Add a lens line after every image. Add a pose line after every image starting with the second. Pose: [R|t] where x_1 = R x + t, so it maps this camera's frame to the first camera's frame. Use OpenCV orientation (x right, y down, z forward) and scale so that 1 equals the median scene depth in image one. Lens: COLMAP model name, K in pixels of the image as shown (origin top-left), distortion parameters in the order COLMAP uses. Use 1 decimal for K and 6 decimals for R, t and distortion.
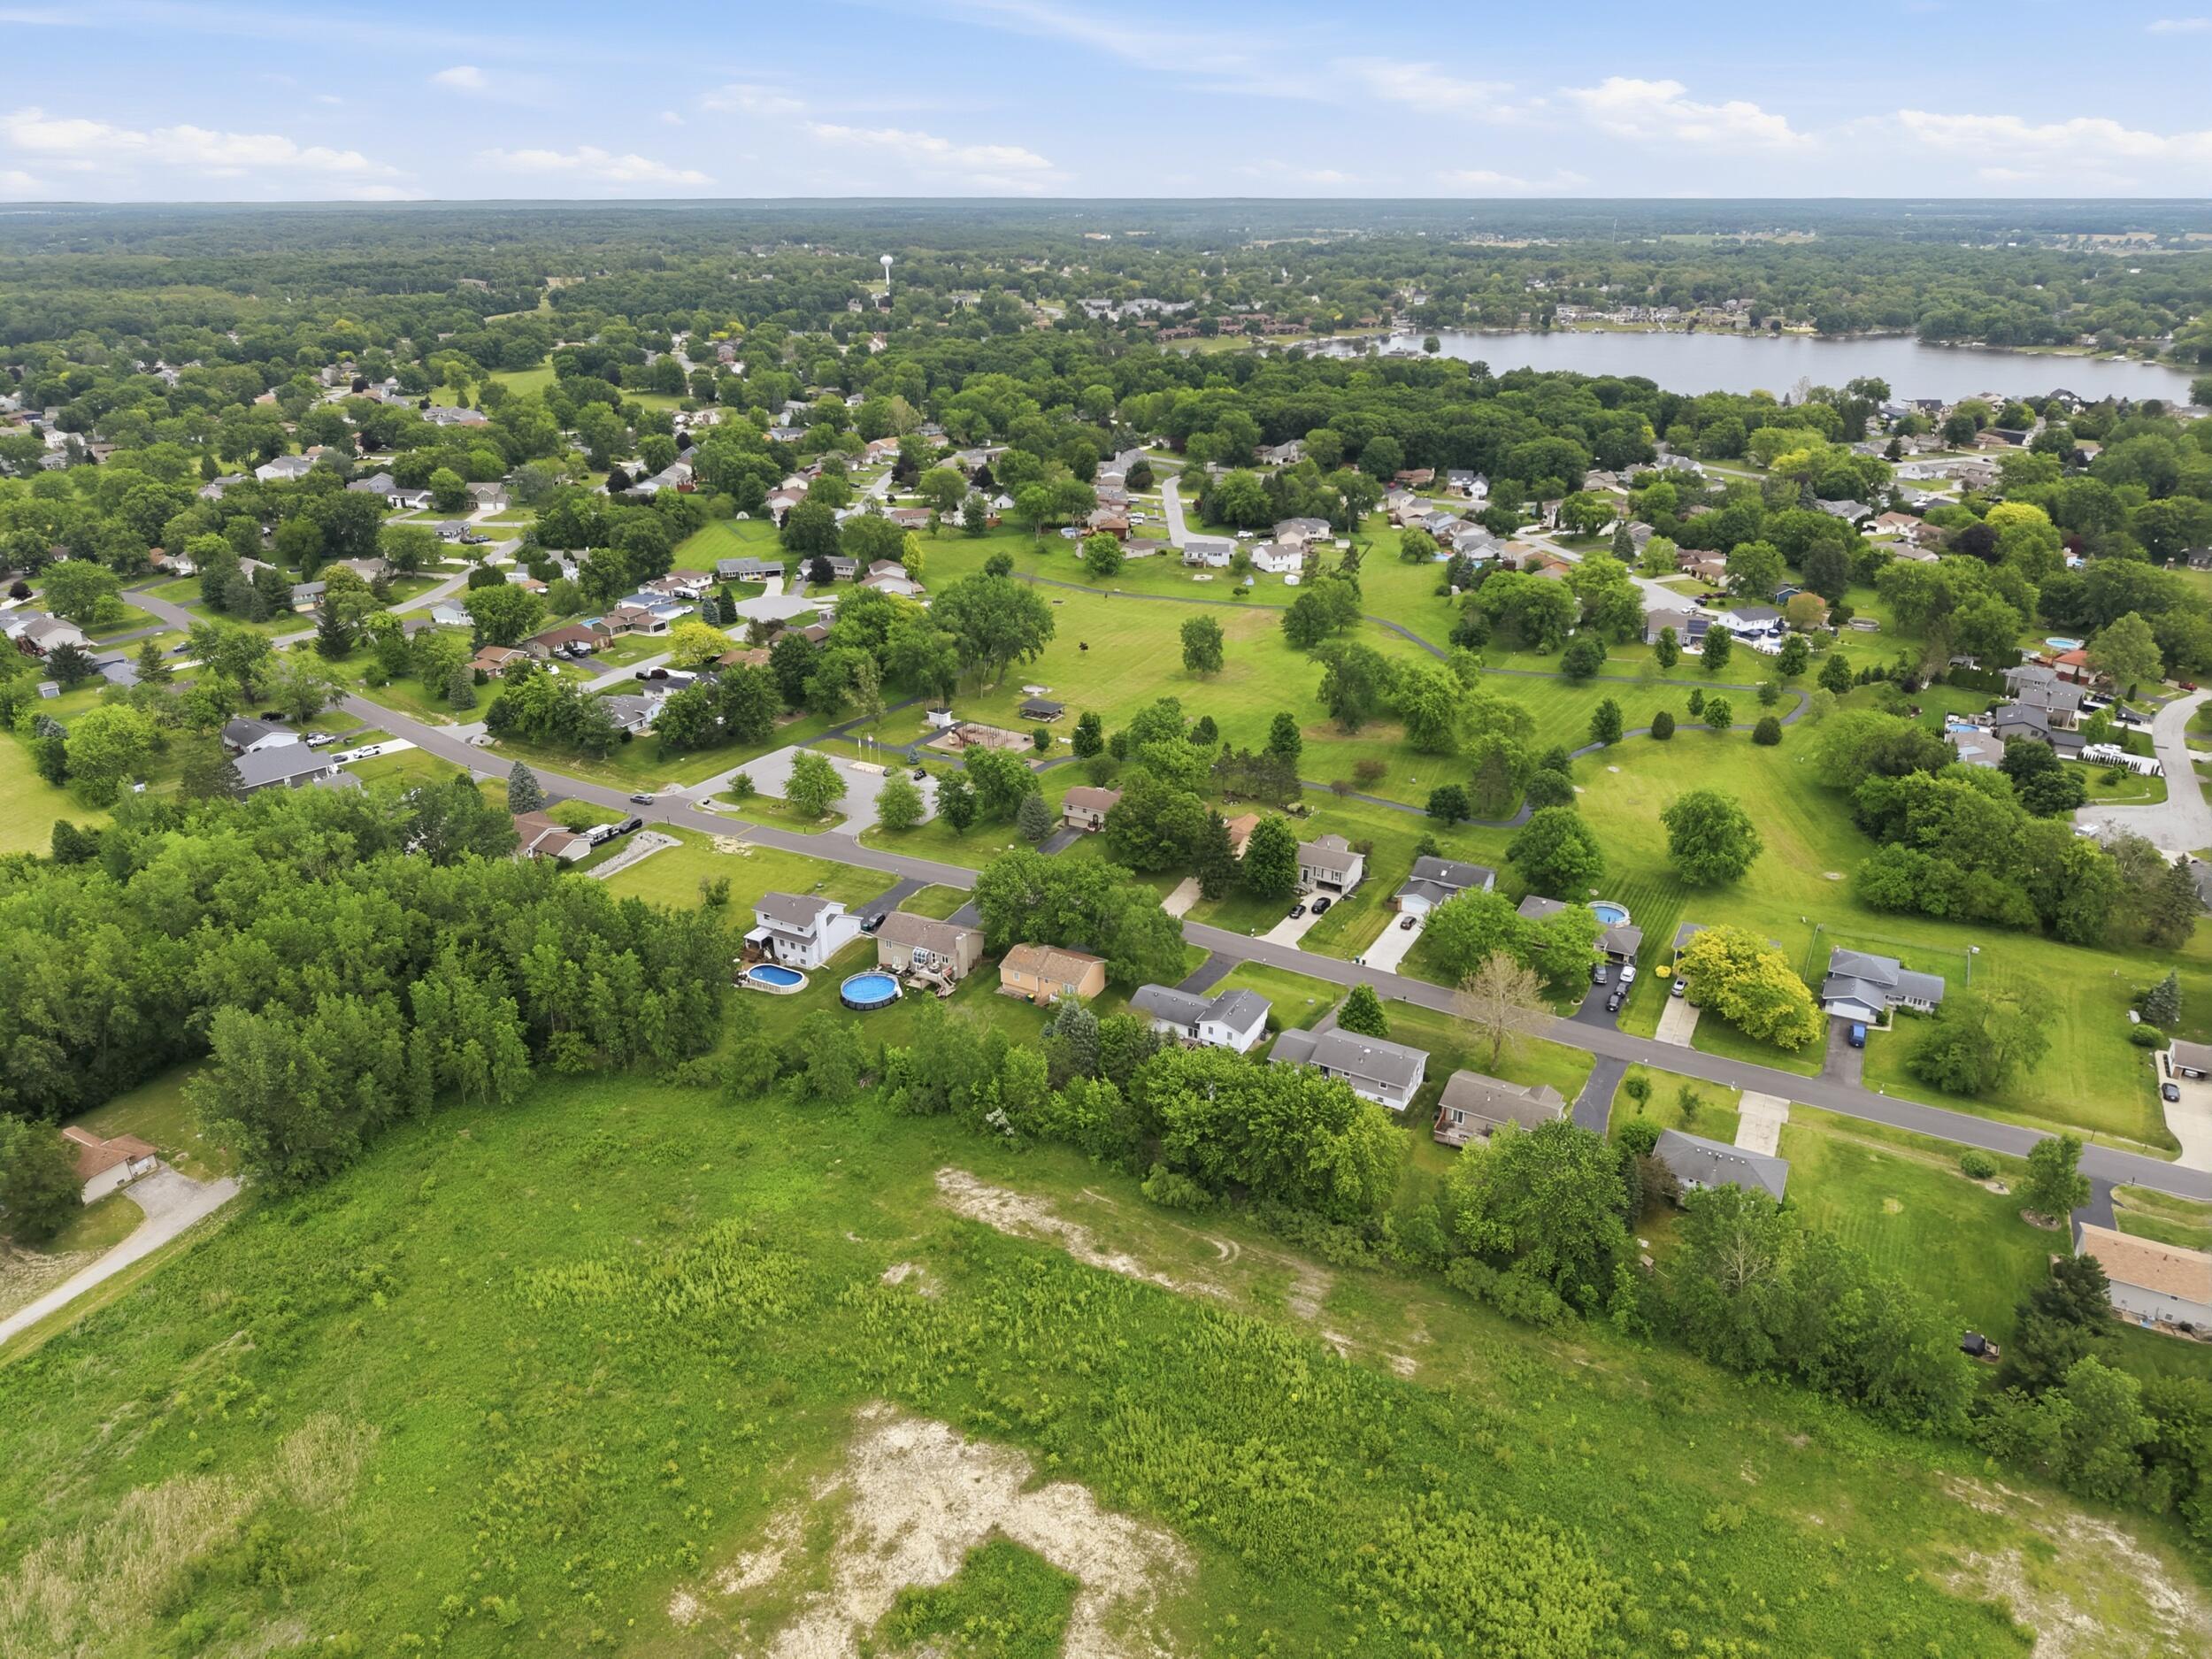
lens RADIAL K [[1475.4, 0, 1106.0], [0, 1475.4, 829.5], [0, 0, 1]] dist [0.028240, -0.029398]
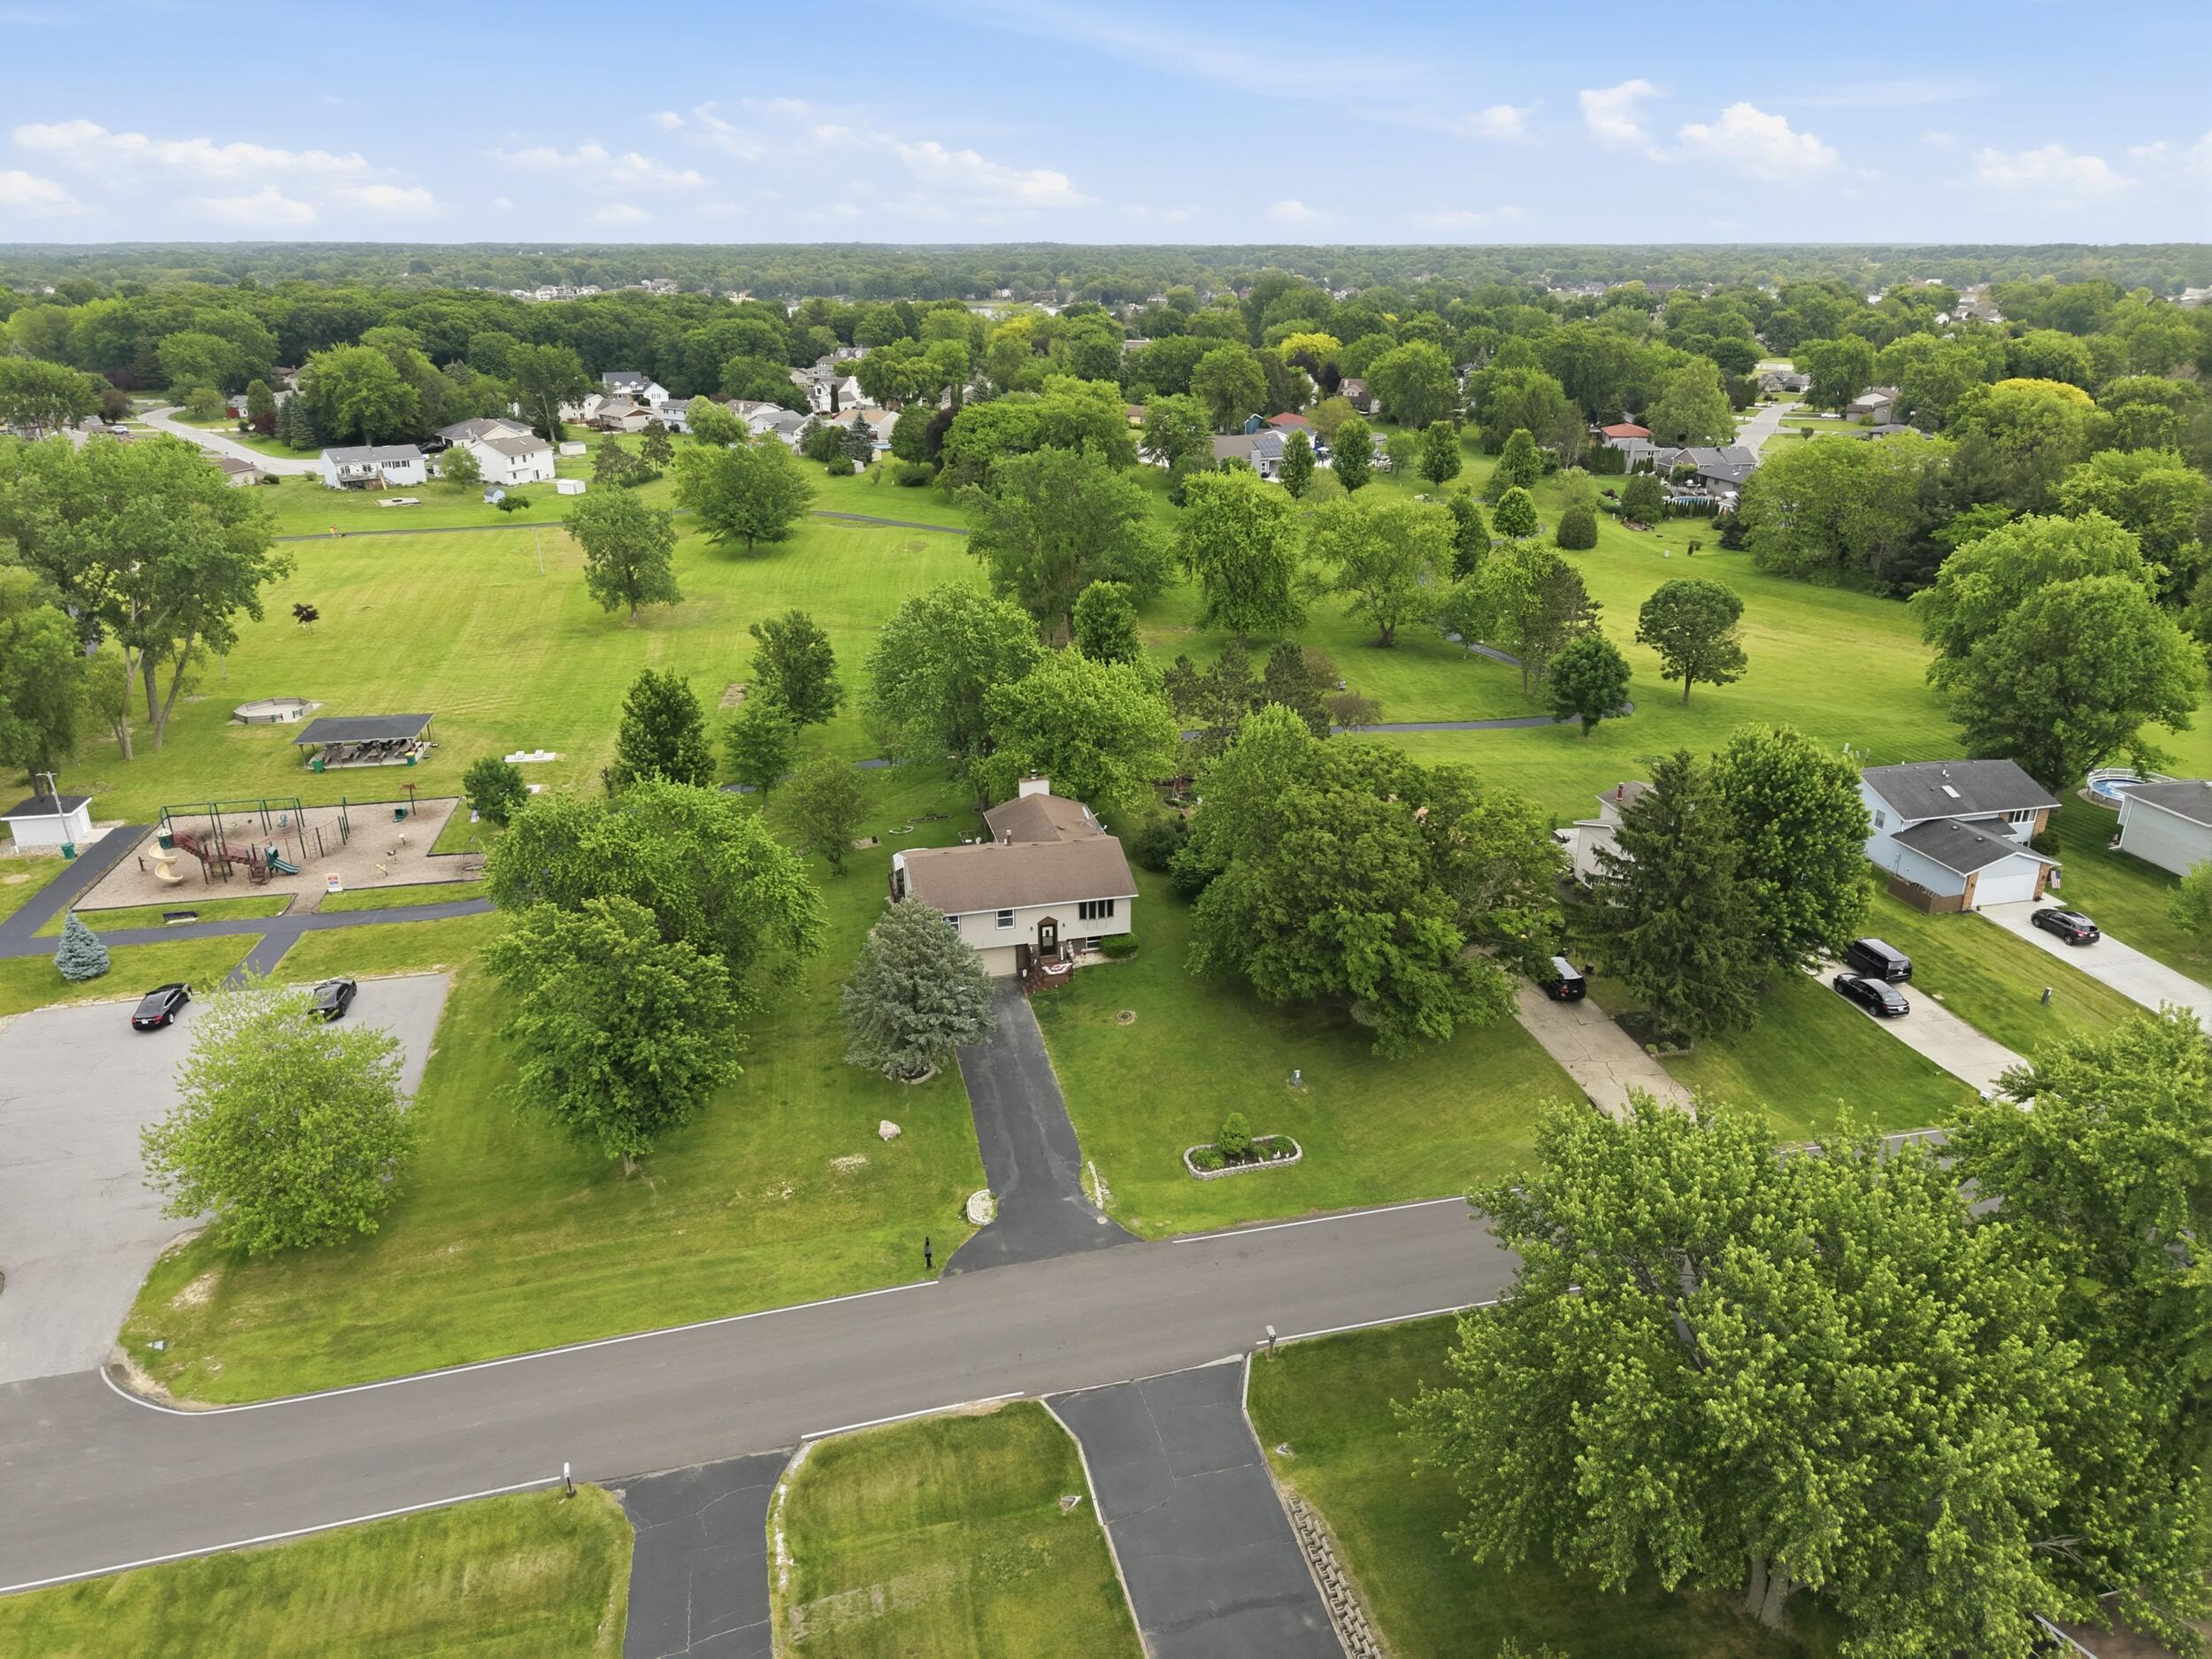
lens RADIAL K [[1475.4, 0, 1106.0], [0, 1475.4, 829.5], [0, 0, 1]] dist [0.028240, -0.029398]
pose [[0.741247, -0.247885, 0.623784, -0.149026], [0.266407, 0.961628, 0.065568, -0.036677], [-0.616101, 0.117578, 0.778842, 0.628985]]
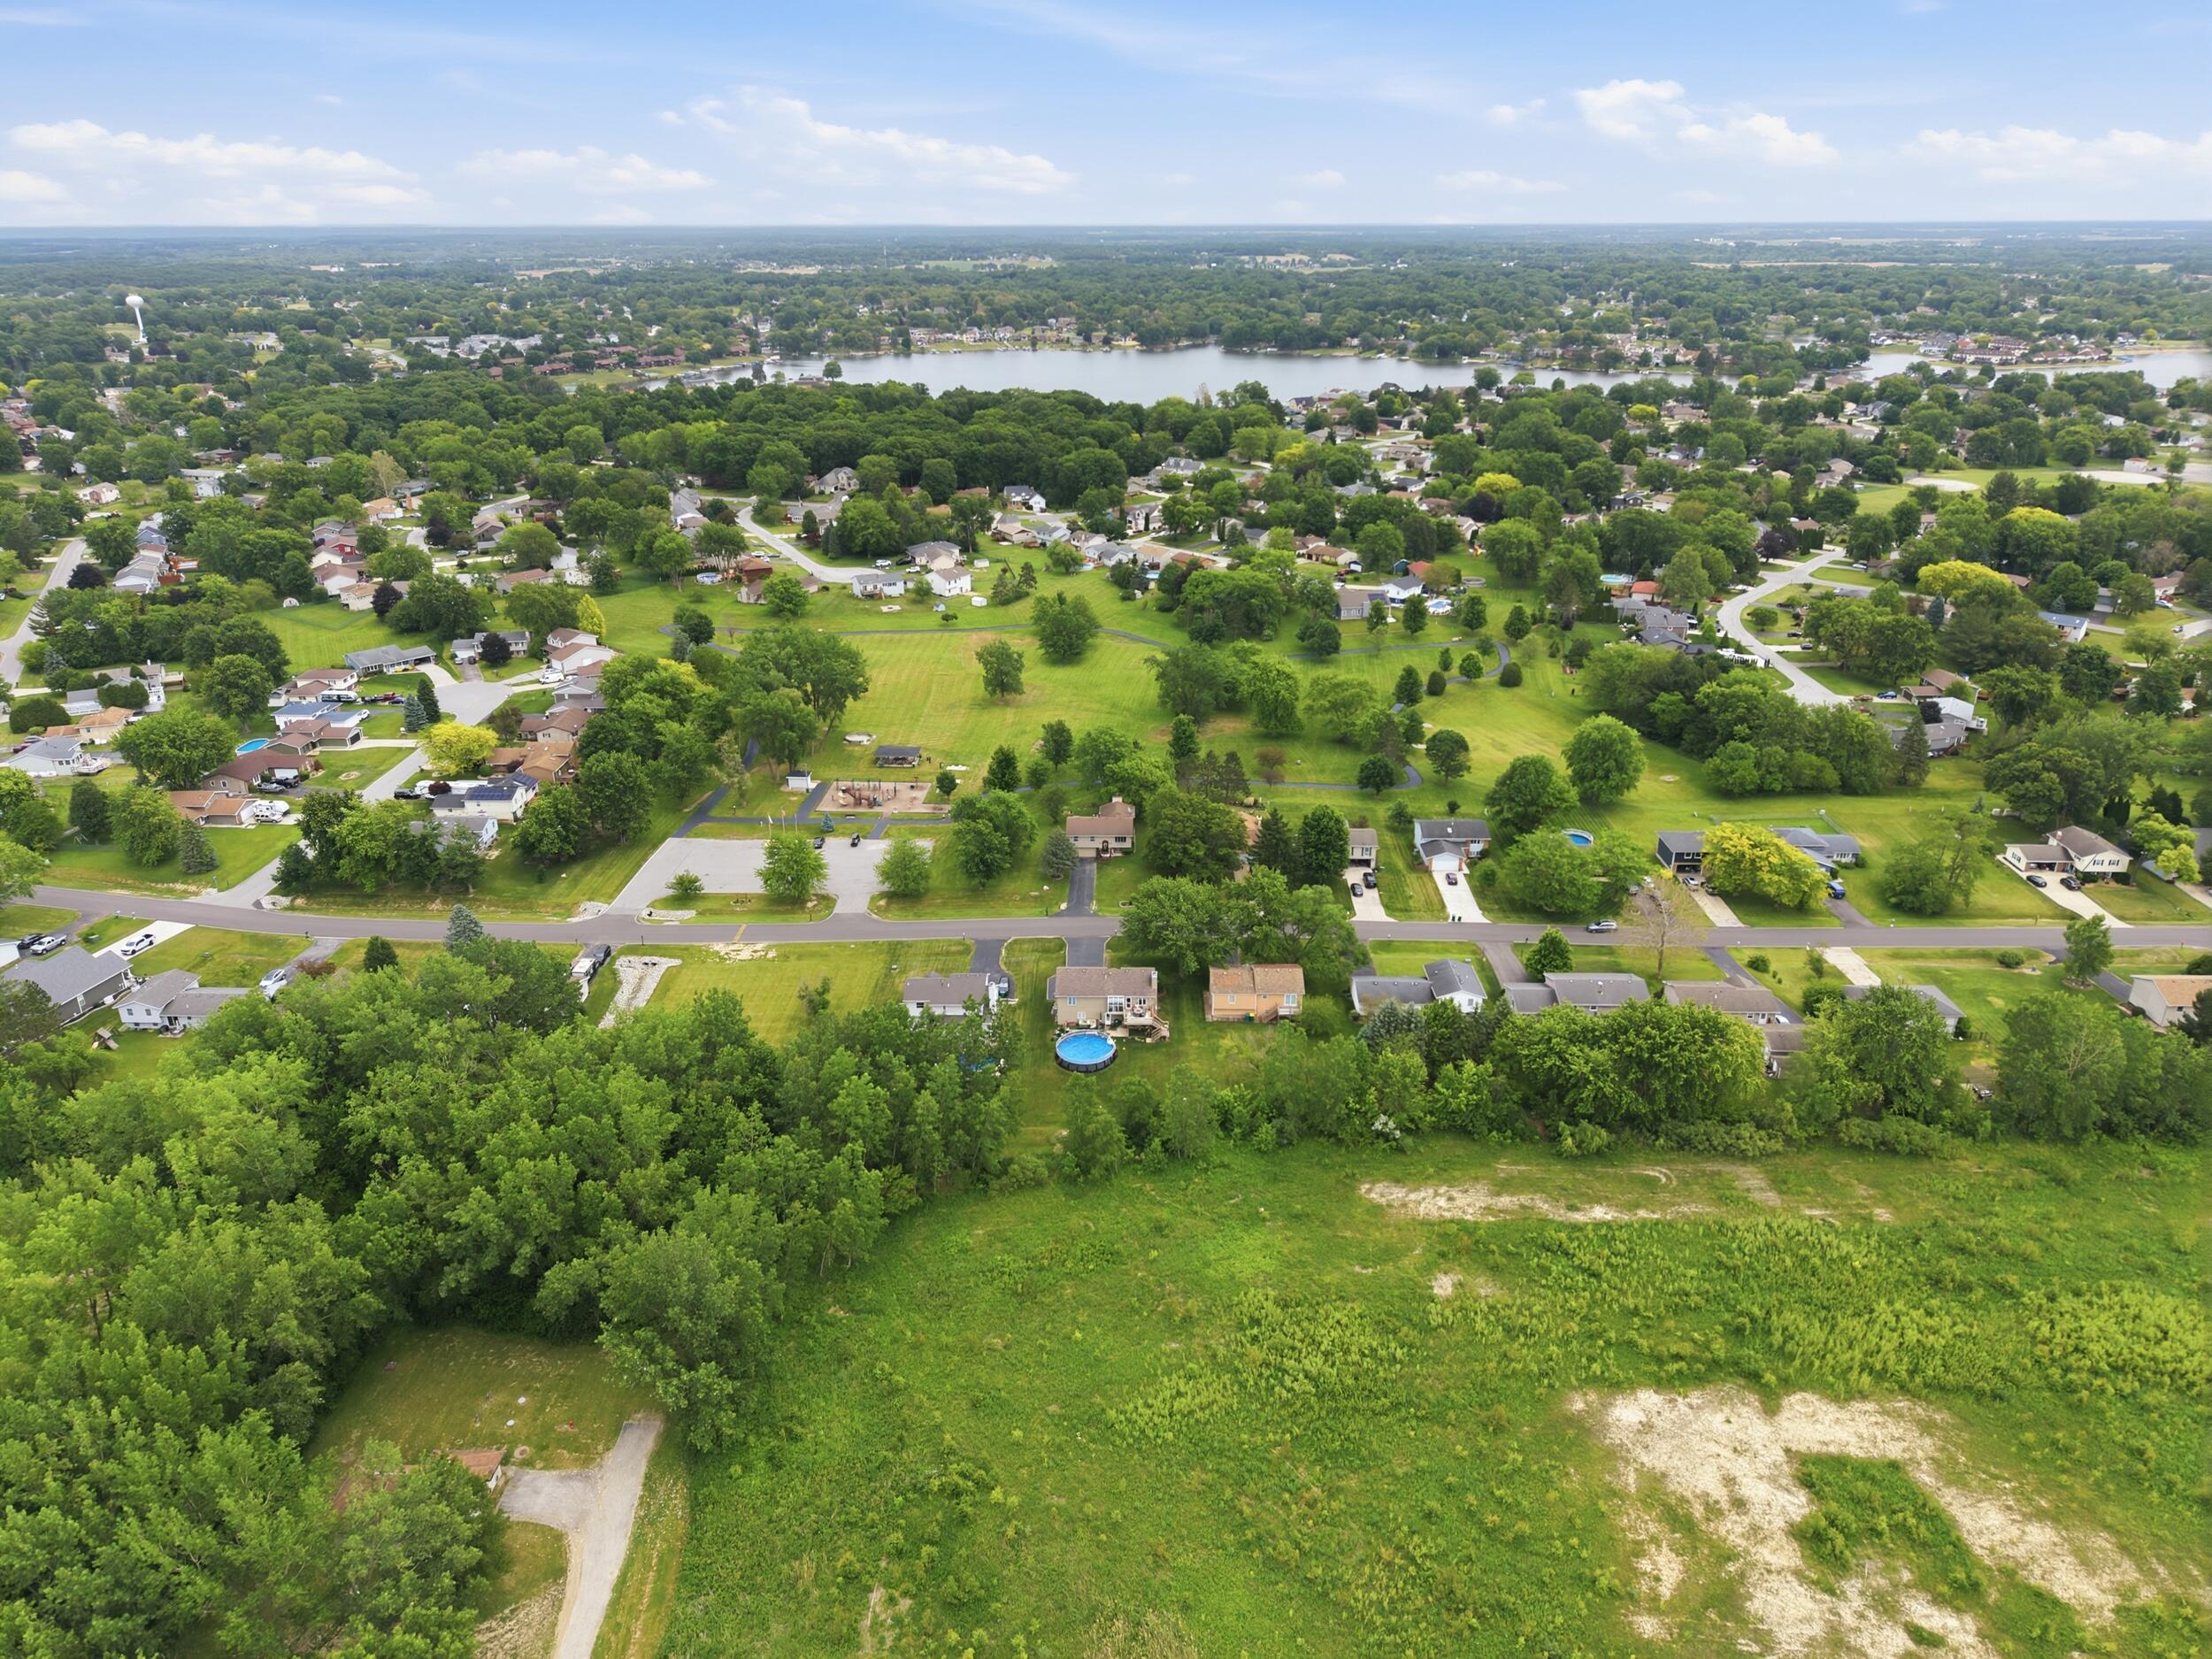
lens RADIAL K [[1475.4, 0, 1106.0], [0, 1475.4, 829.5], [0, 0, 1]] dist [0.028240, -0.029398]
pose [[0.886365, -0.178732, 0.427097, -0.355898], [0.185695, 0.982272, 0.025685, -0.035657], [-0.424116, 0.056544, 0.903841, 0.085562]]
